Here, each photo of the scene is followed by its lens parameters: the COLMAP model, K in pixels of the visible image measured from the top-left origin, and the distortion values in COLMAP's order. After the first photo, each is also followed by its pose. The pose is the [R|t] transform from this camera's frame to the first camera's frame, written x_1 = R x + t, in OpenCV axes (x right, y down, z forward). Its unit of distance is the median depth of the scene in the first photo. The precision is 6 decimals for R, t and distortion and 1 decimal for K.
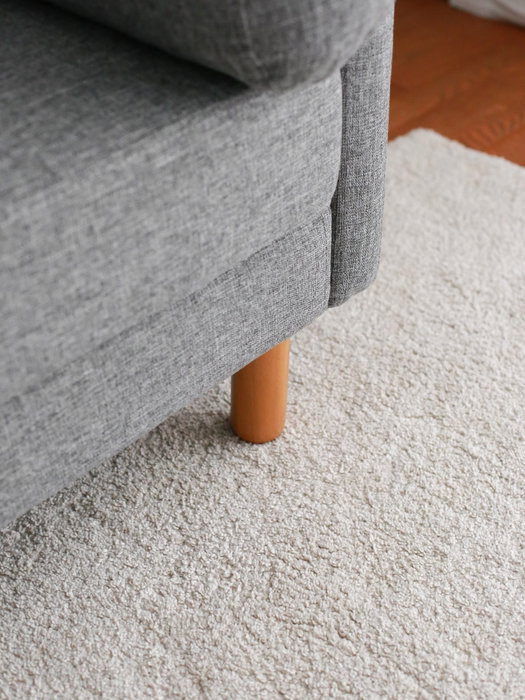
lens RADIAL K [[1138.5, 0, 262.0], [0, 1138.5, 349.5], [0, 0, 1]] dist [-0.142132, 0.000000]
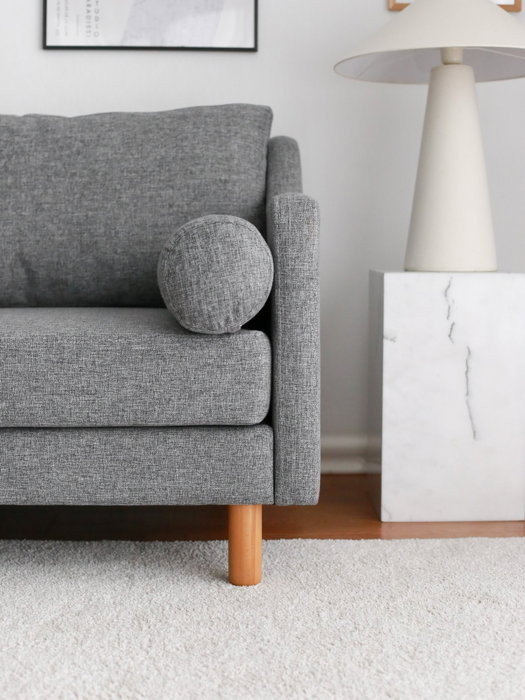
lens RADIAL K [[1138.5, 0, 266.4], [0, 1138.5, 345.1], [0, 0, 1]] dist [-0.142132, 0.000000]
pose [[0.694512, 0.072781, -0.715791, 1.675277], [-0.448267, 0.821948, -0.351366, 0.500643], [0.562770, 0.564893, 0.603478, -0.231761]]
